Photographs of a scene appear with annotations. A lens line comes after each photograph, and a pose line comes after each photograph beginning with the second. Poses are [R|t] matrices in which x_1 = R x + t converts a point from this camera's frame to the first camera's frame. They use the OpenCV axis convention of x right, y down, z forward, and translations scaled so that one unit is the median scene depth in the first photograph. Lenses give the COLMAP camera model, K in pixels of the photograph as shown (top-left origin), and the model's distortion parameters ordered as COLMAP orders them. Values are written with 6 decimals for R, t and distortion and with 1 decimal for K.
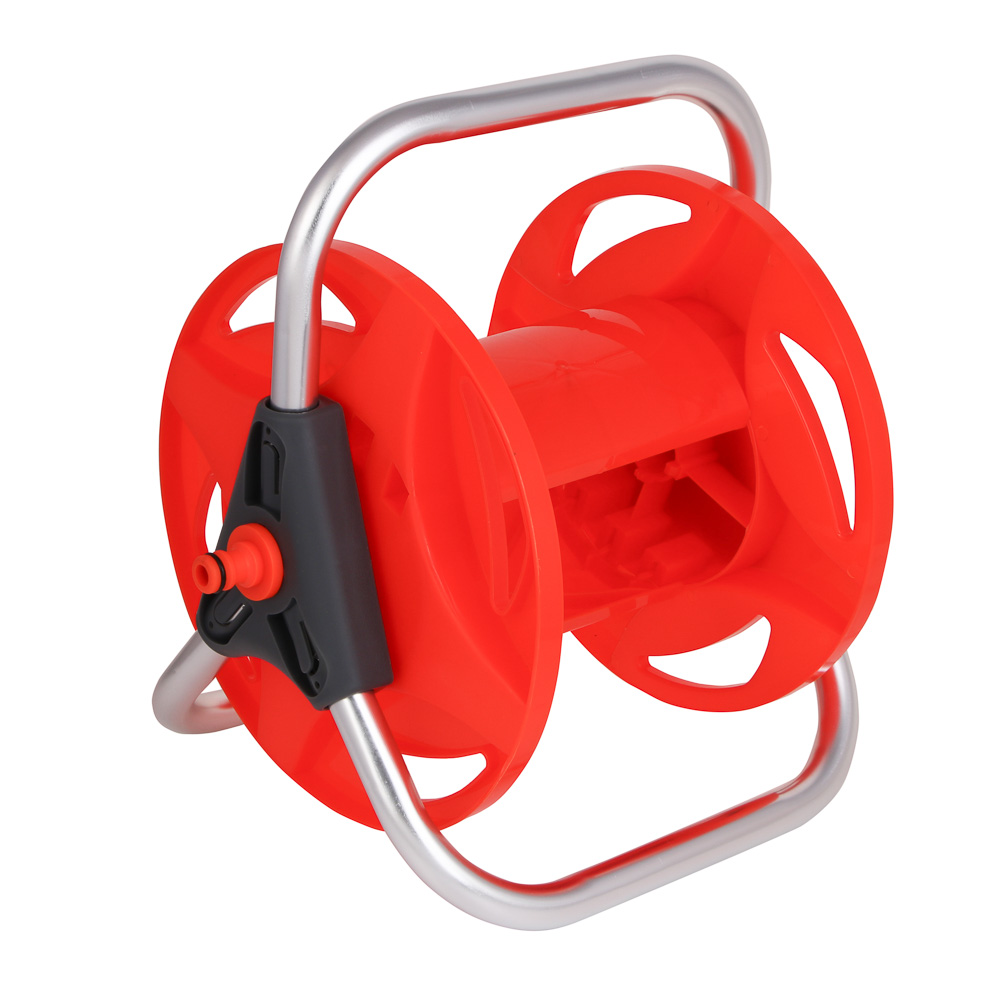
lens RADIAL K [[2499.4, 0, 500.0], [0, 2499.4, 500.0], [0, 0, 1]] dist [0.263555, 0.130952]
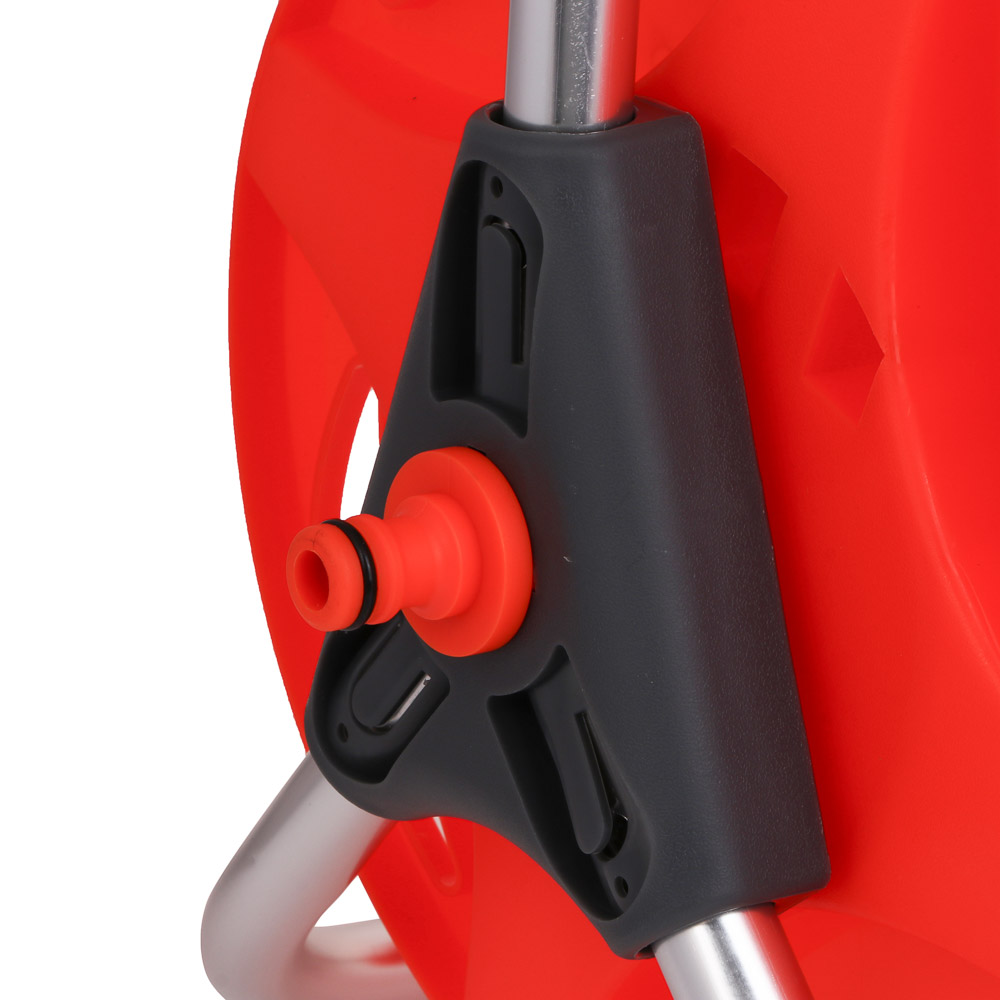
lens RADIAL K [[3912.7, 0, 500.0], [0, 3912.7, 500.0], [0, 0, 1]] dist [-0.156870, -1.067175]
pose [[0.995202, 0.008715, -0.097456, -0.035715], [-0.014563, 0.998125, -0.059458, 0.051697], [0.096755, 0.060592, 0.993462, 0.431769]]
